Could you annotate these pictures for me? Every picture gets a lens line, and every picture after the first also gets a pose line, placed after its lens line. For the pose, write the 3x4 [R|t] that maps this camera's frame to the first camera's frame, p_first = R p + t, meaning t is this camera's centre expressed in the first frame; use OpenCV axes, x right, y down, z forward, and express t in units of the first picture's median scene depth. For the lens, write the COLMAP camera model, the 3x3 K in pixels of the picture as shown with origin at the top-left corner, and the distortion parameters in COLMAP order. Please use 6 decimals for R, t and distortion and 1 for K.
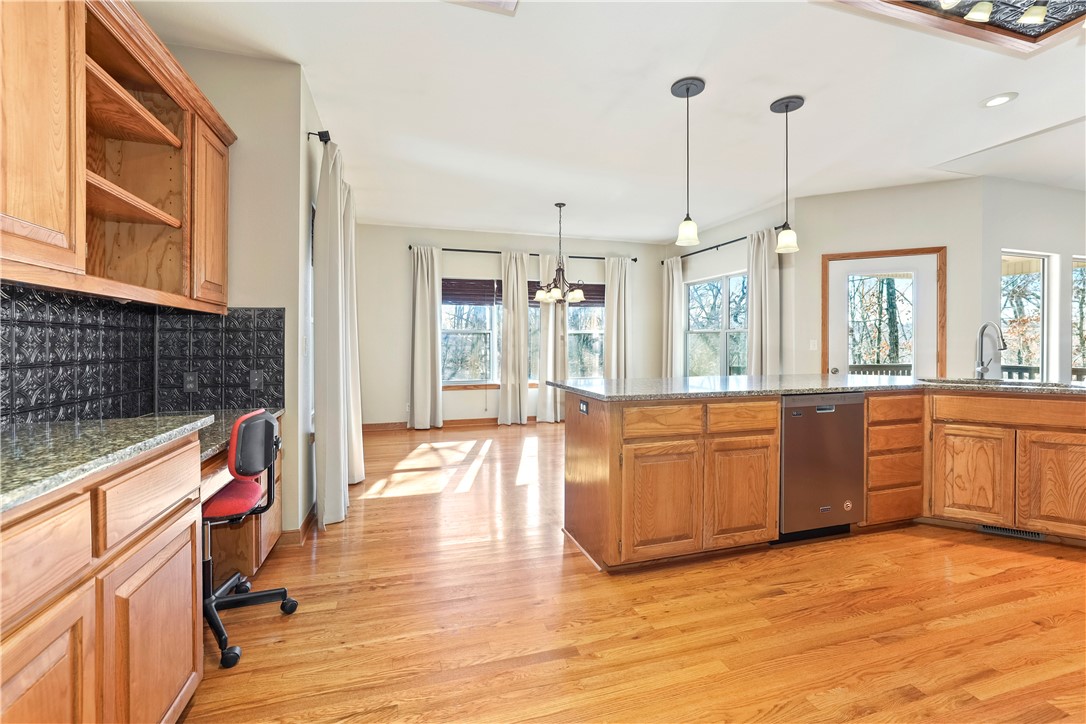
lens RADIAL K [[458.3, 0, 548.0], [0, 458.3, 356.5], [0, 0, 1]] dist [-0.011419, 0.002662]
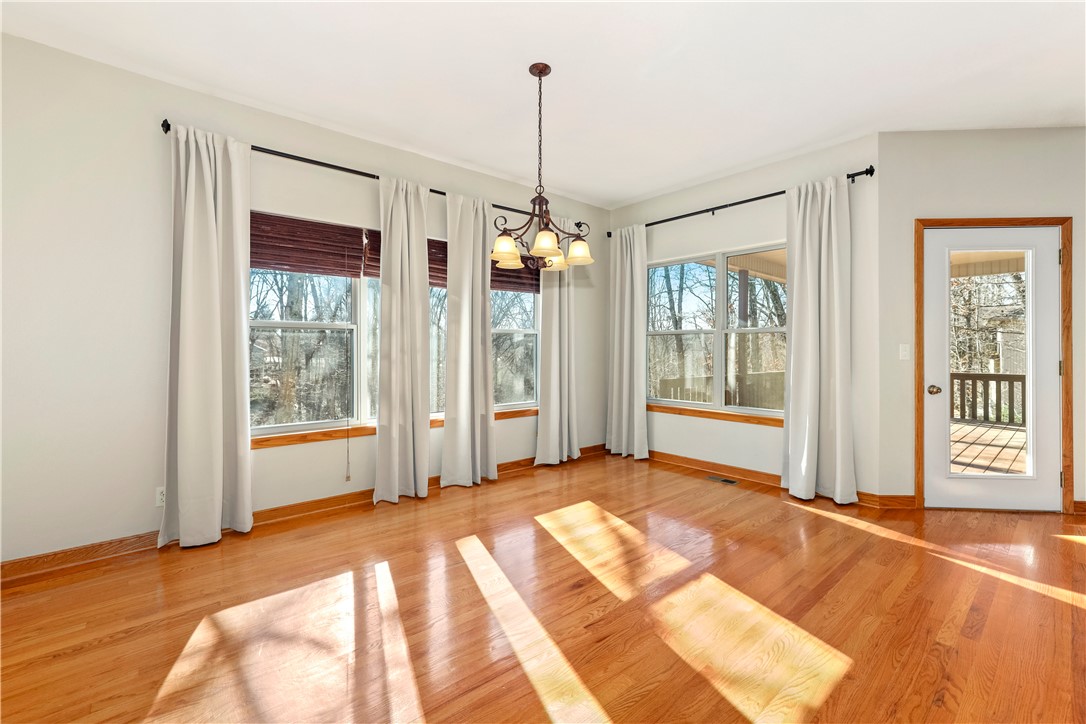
lens RADIAL K [[458.3, 0, 543.6], [0, 458.3, 355.6], [0, 0, 1]] dist [-0.011419, 0.002662]
pose [[0.924108, -0.005753, 0.382088, -0.127601], [0.010530, 0.999890, -0.010412, -0.013772], [-0.381986, 0.013645, 0.924067, 0.437309]]
